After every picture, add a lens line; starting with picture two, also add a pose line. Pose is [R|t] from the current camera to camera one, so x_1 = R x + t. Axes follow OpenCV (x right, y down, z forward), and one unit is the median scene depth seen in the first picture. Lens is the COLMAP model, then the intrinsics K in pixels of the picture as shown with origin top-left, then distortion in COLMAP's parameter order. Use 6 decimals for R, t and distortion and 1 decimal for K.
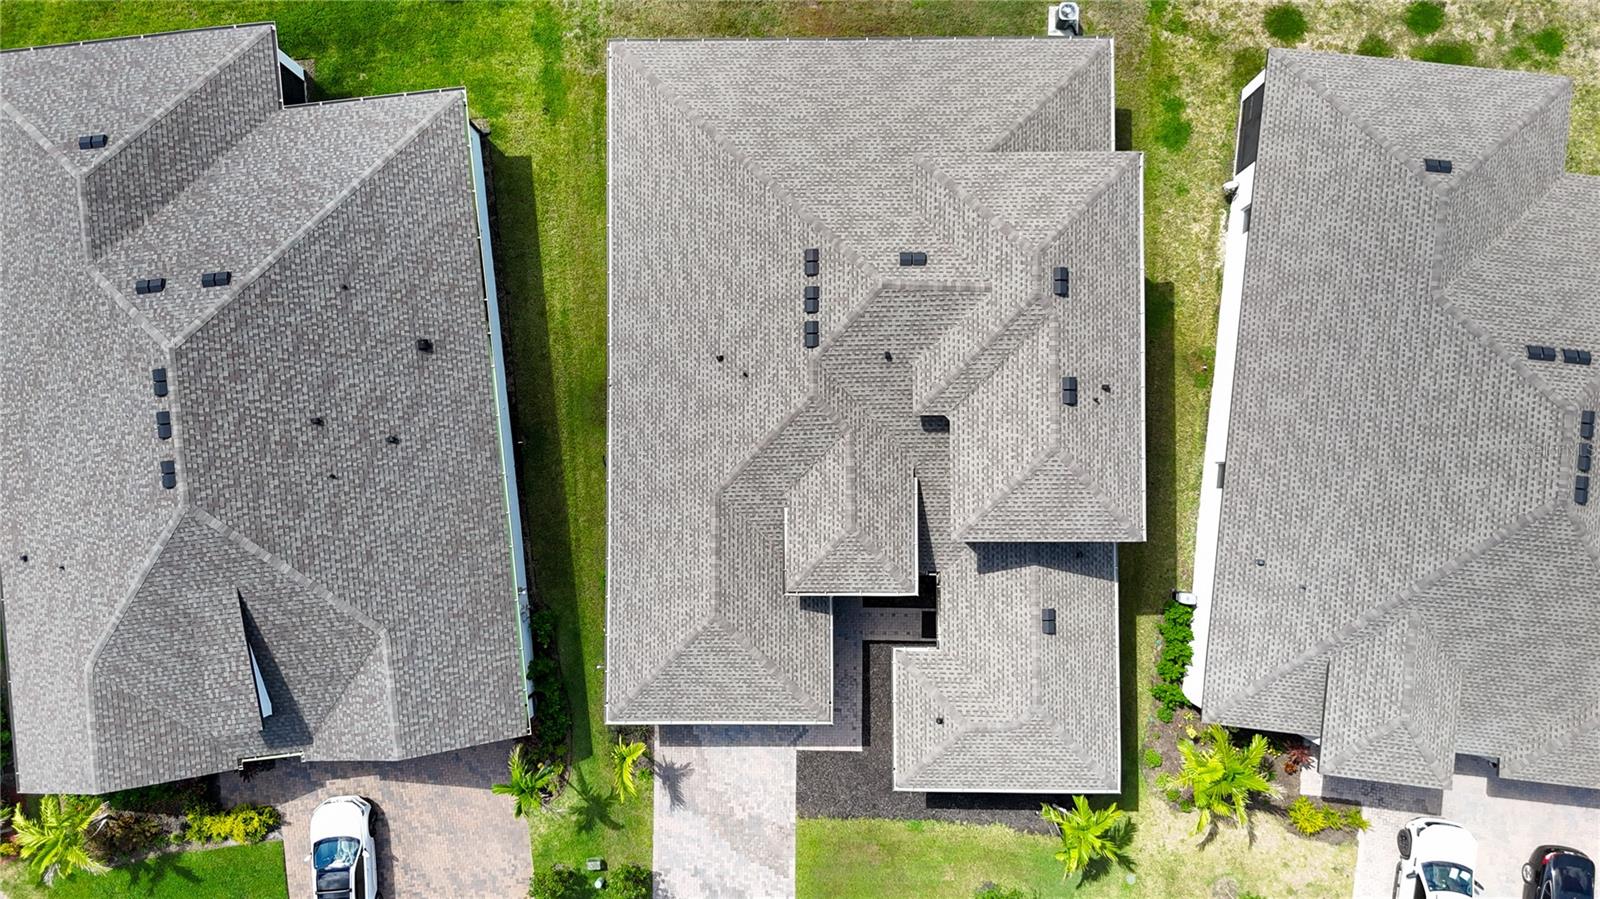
lens RADIAL K [[1183.1, 0, 796.5], [0, 1183.1, 441.8], [0, 0, 1]] dist [0.068985, -0.064937]
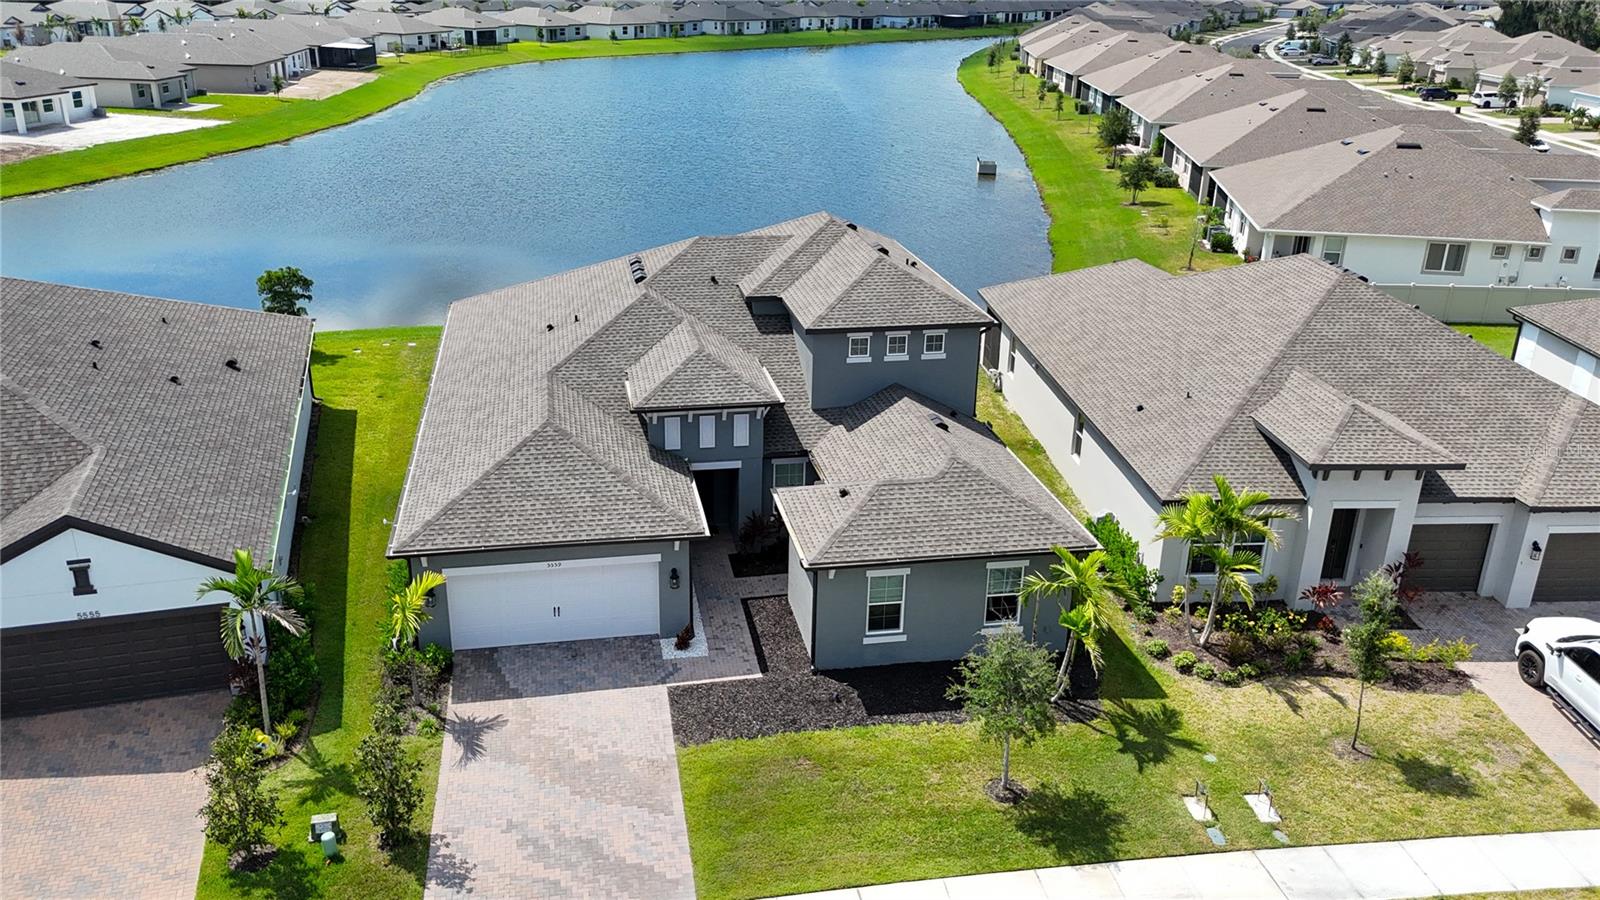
lens RADIAL K [[1237.7, 0, 796.2], [0, 1237.7, 442.8], [0, 0, 1]] dist [0.078314, -0.082207]
pose [[0.981351, -0.037716, 0.188486, -0.059377], [0.187880, 0.395464, -0.899060, 0.910561], [-0.040630, 0.917707, 0.395175, 0.629430]]
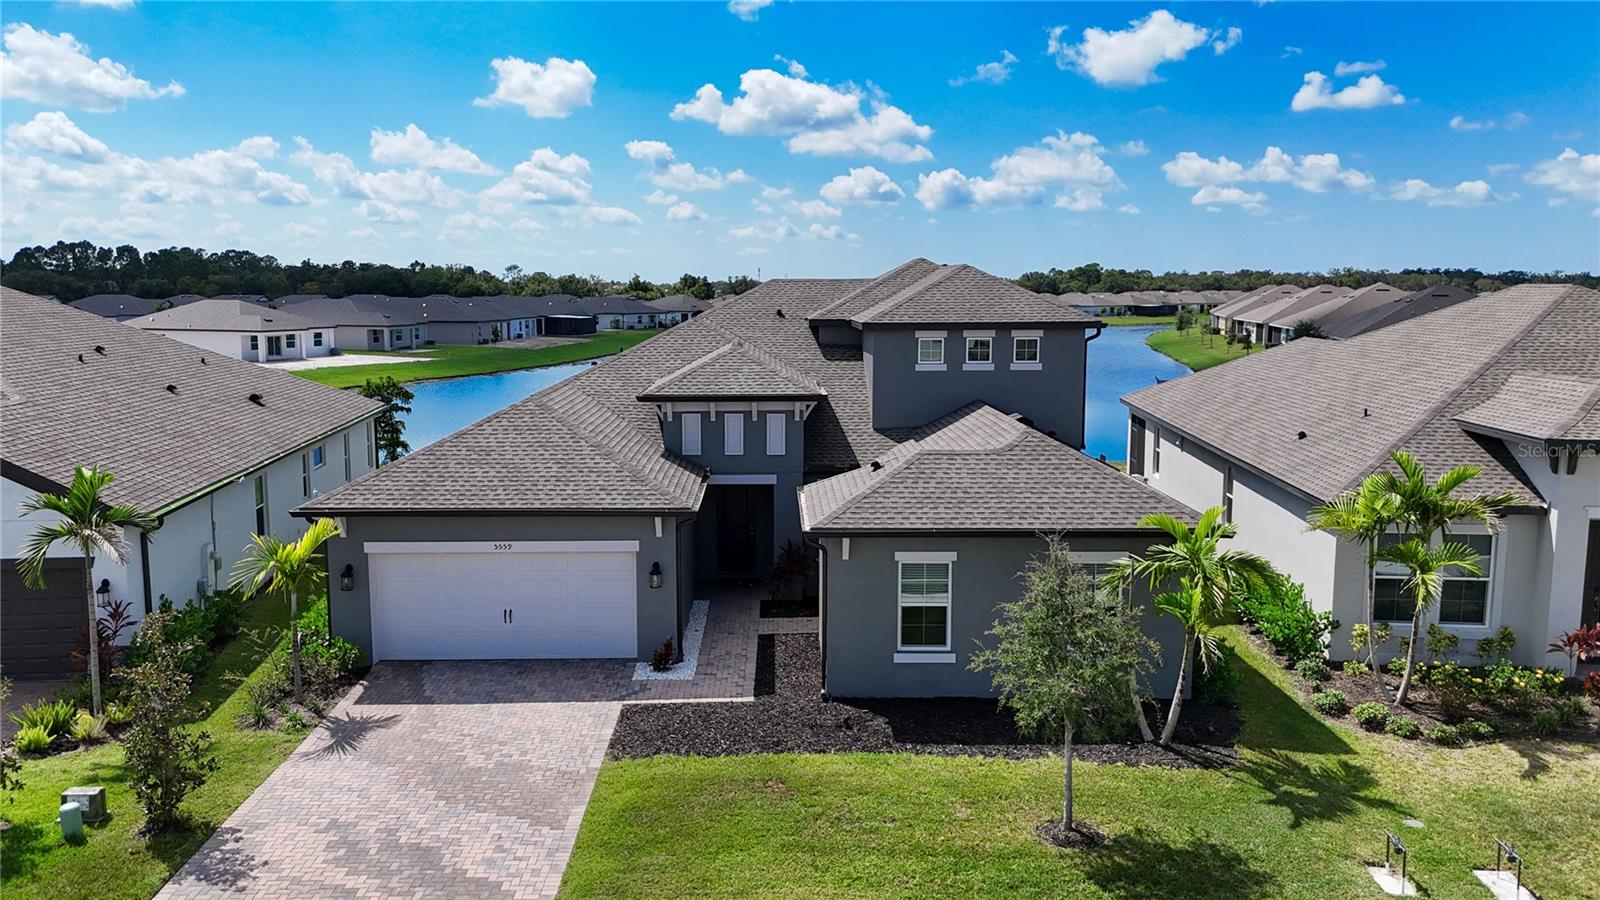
lens RADIAL K [[1195.5, 0, 796.1], [0, 1195.5, 440.8], [0, 0, 1]] dist [0.060782, -0.049607]
pose [[0.999725, 0.011079, 0.020663, 0.065390], [0.018563, 0.164310, -0.986234, 0.791110], [-0.014322, 0.986347, 0.164059, 0.859897]]
